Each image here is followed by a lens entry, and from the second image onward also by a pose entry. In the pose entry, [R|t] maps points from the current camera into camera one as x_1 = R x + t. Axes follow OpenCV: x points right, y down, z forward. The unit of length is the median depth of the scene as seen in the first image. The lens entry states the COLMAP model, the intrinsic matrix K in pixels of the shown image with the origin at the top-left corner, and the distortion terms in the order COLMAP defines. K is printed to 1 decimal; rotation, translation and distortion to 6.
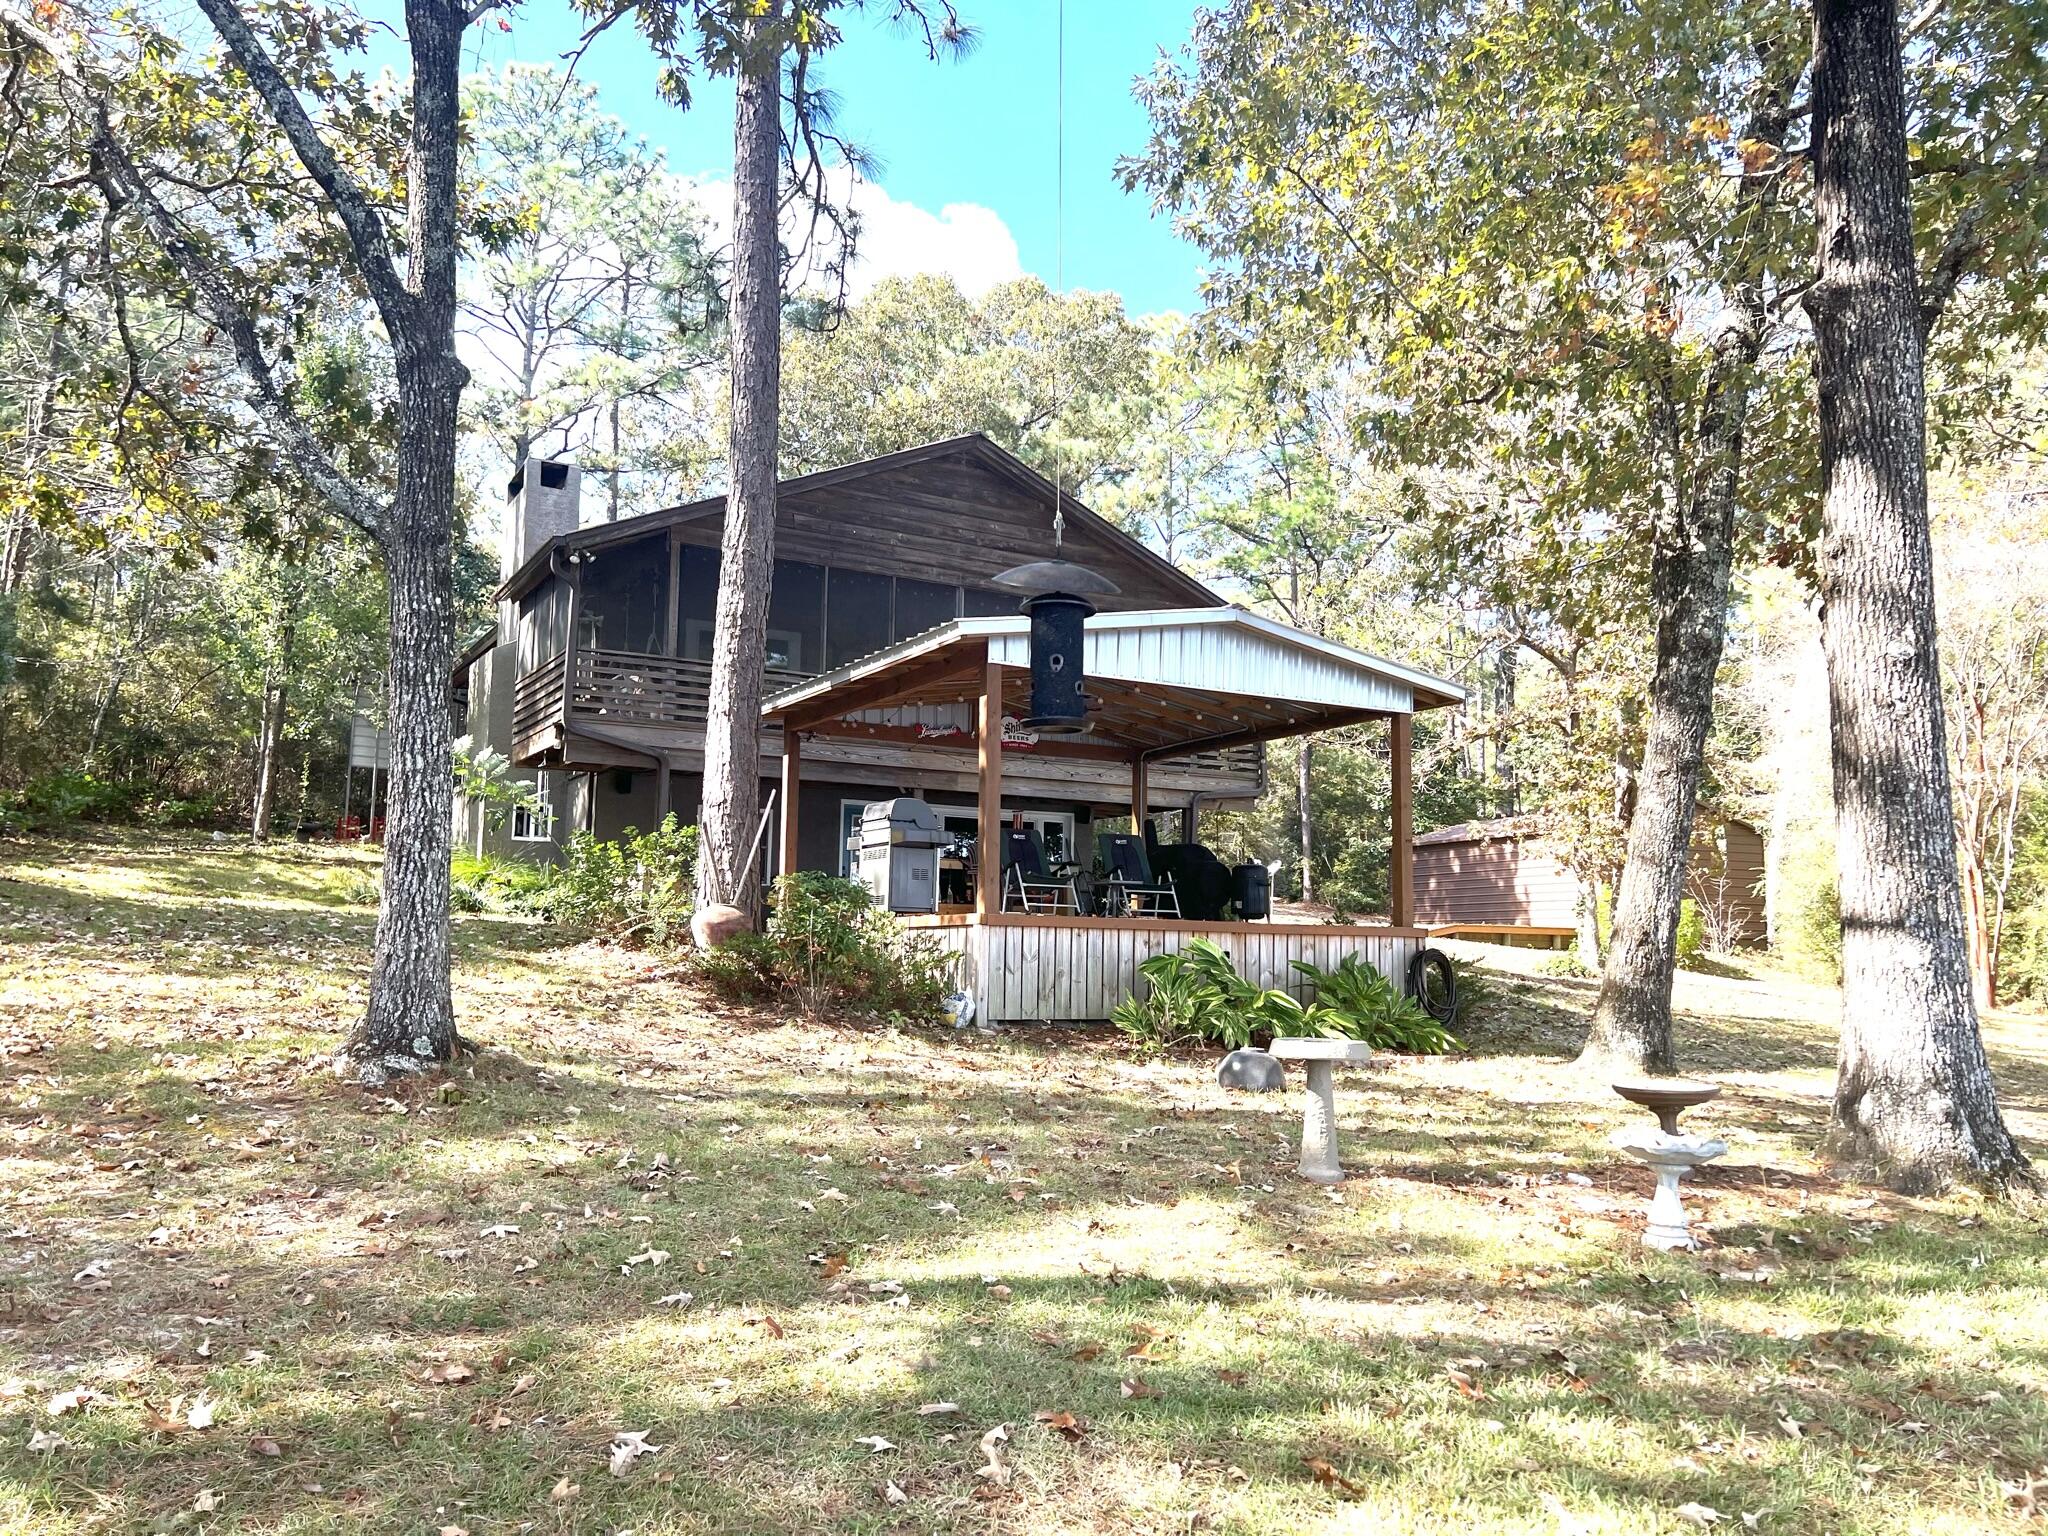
lens RADIAL K [[1530.7, 0, 1035.7], [0, 1530.7, 764.8], [0, 0, 1]] dist [0.060527, -0.065877]
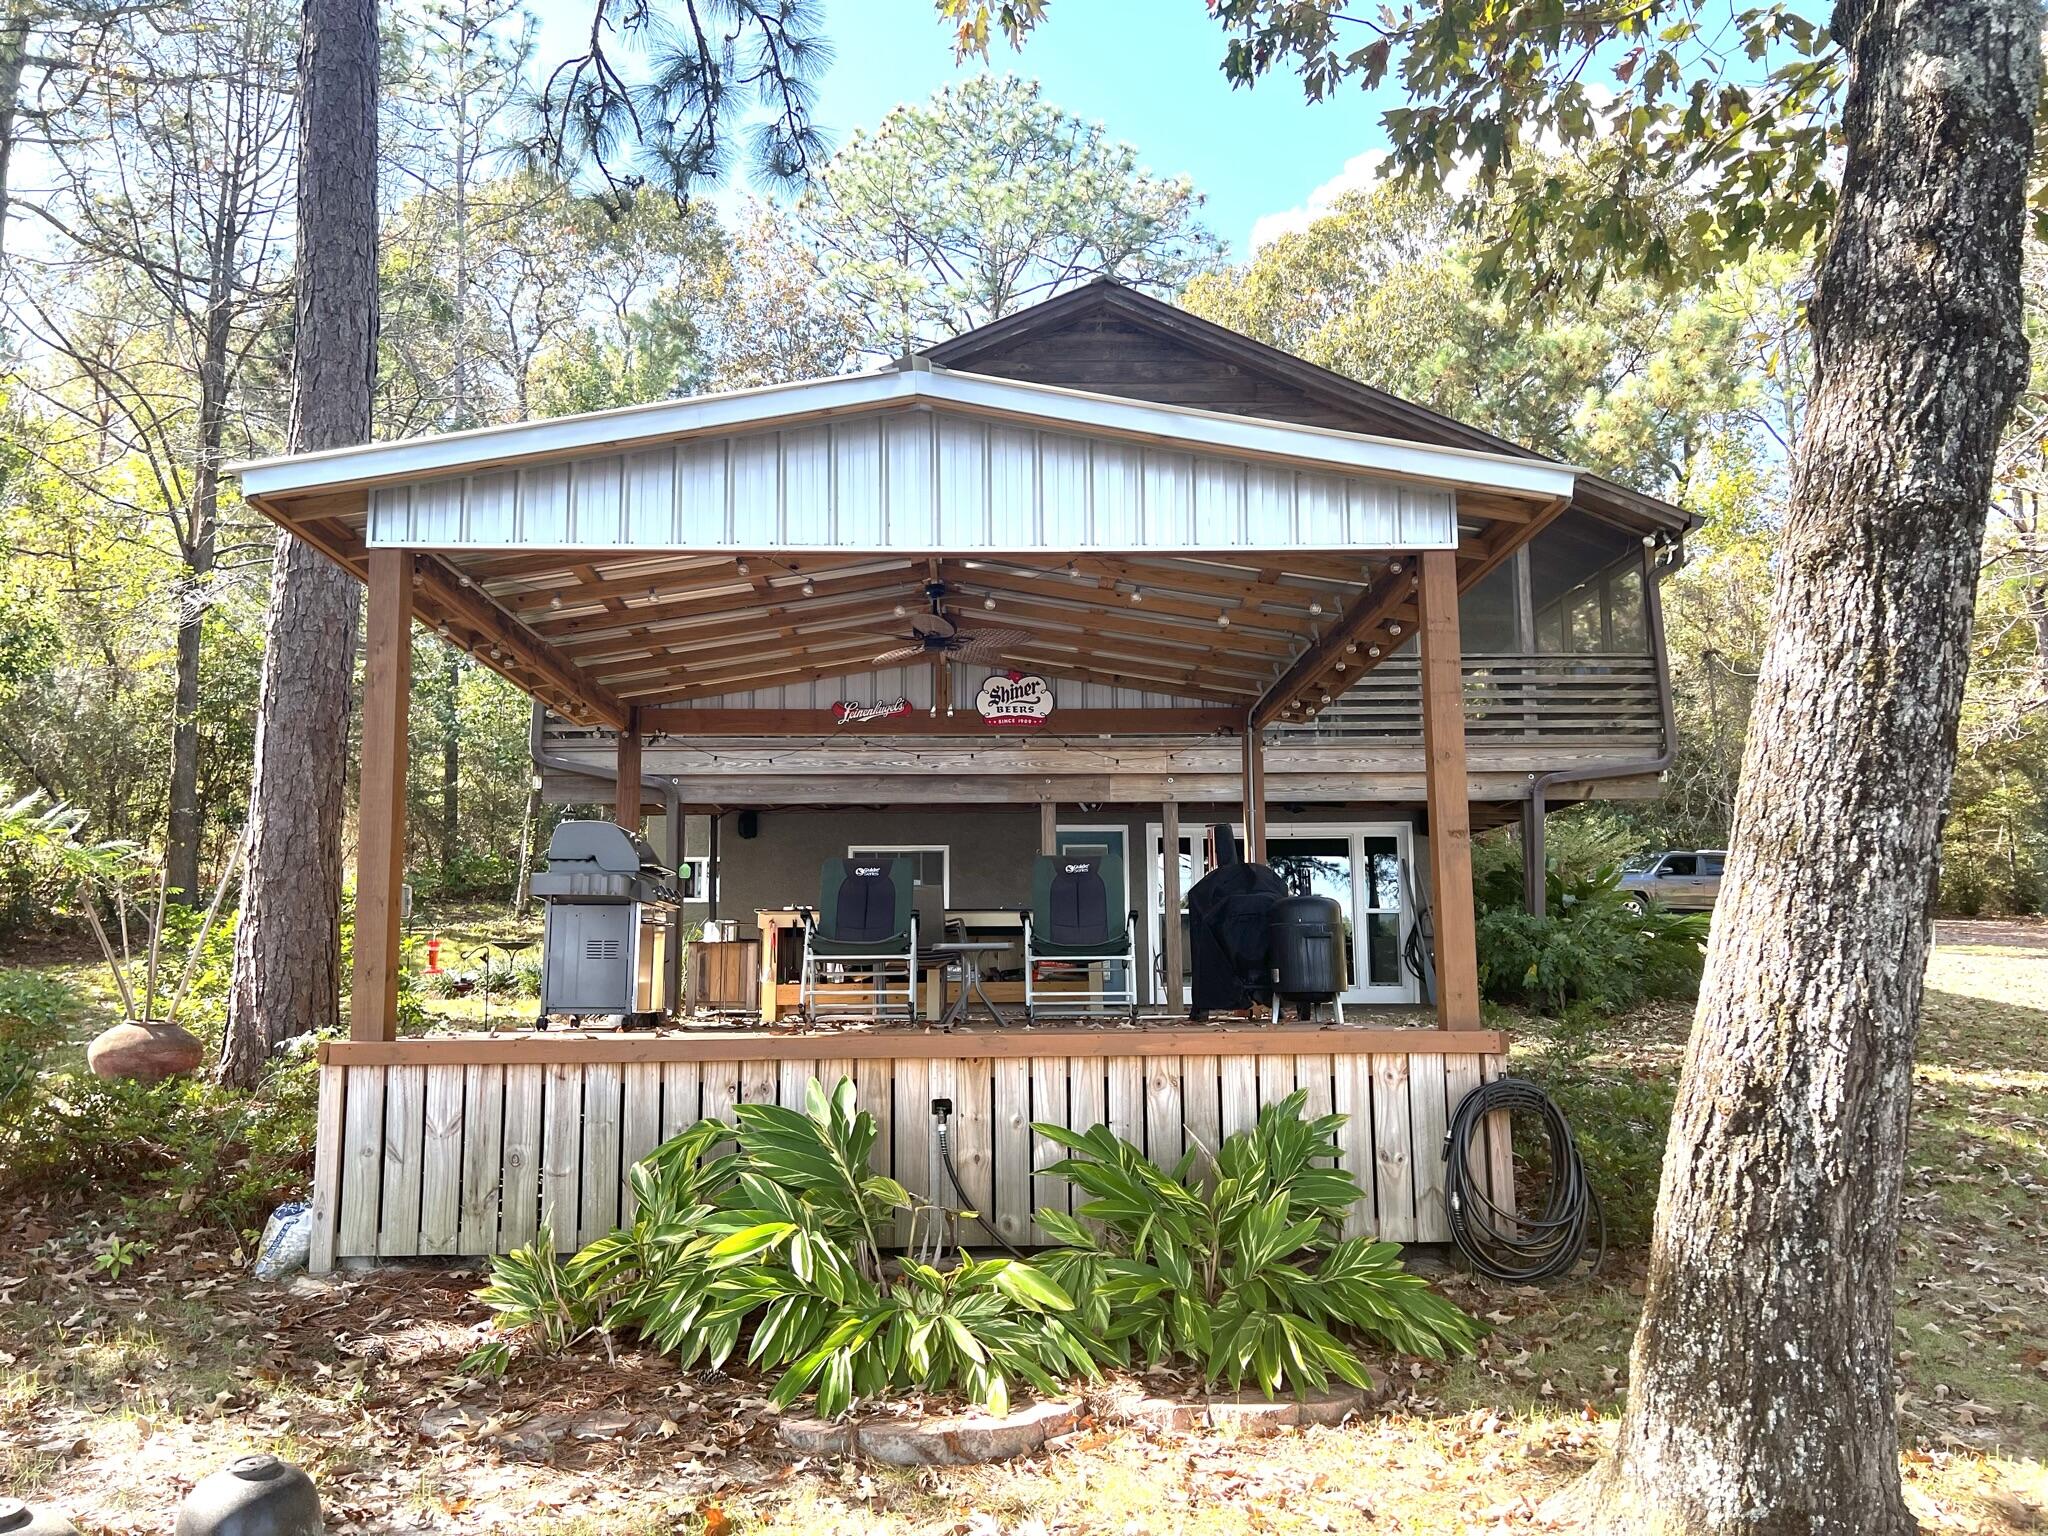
lens RADIAL K [[1530.7, 0, 1013.2], [0, 1530.7, 767.7], [0, 0, 1]] dist [0.060527, -0.065877]
pose [[0.874678, -0.090487, -0.476183, 0.340942], [0.079744, 0.995898, -0.042767, 0.039178], [0.478100, -0.000565, 0.878305, 0.543583]]
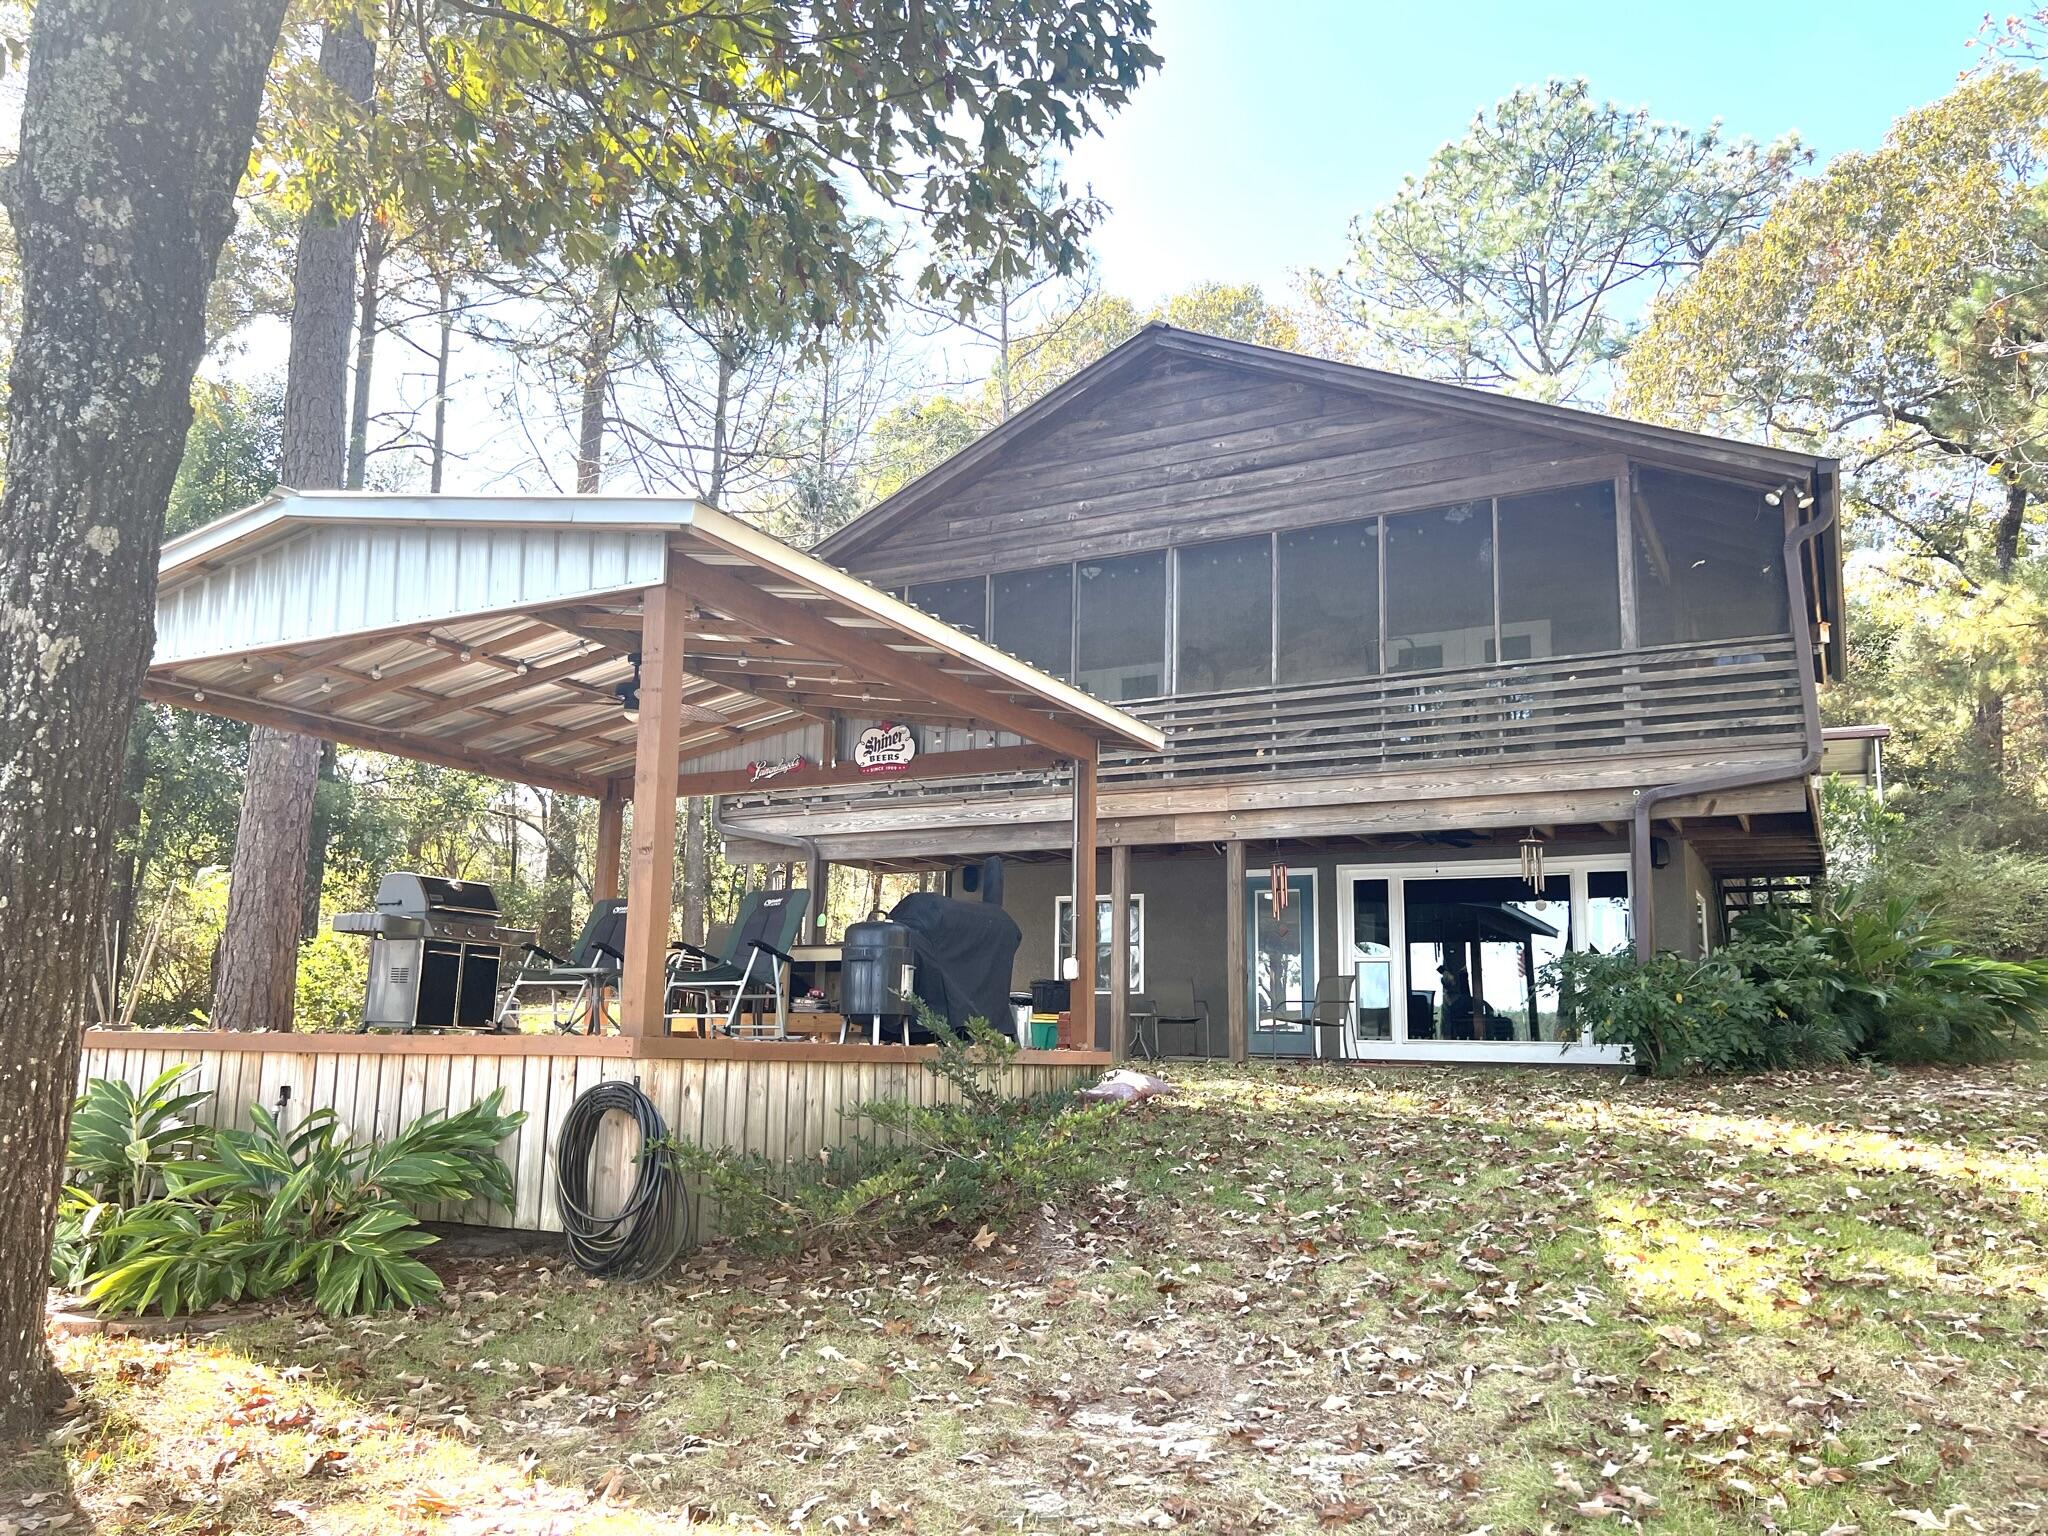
lens RADIAL K [[1530.7, 0, 1034.6], [0, 1530.7, 774.2], [0, 0, 1]] dist [0.060527, -0.065877]
pose [[0.528656, -0.158695, -0.833870, 0.694224], [0.093261, 0.987280, -0.128765, 0.097679], [0.843697, -0.009695, 0.536732, 0.841760]]
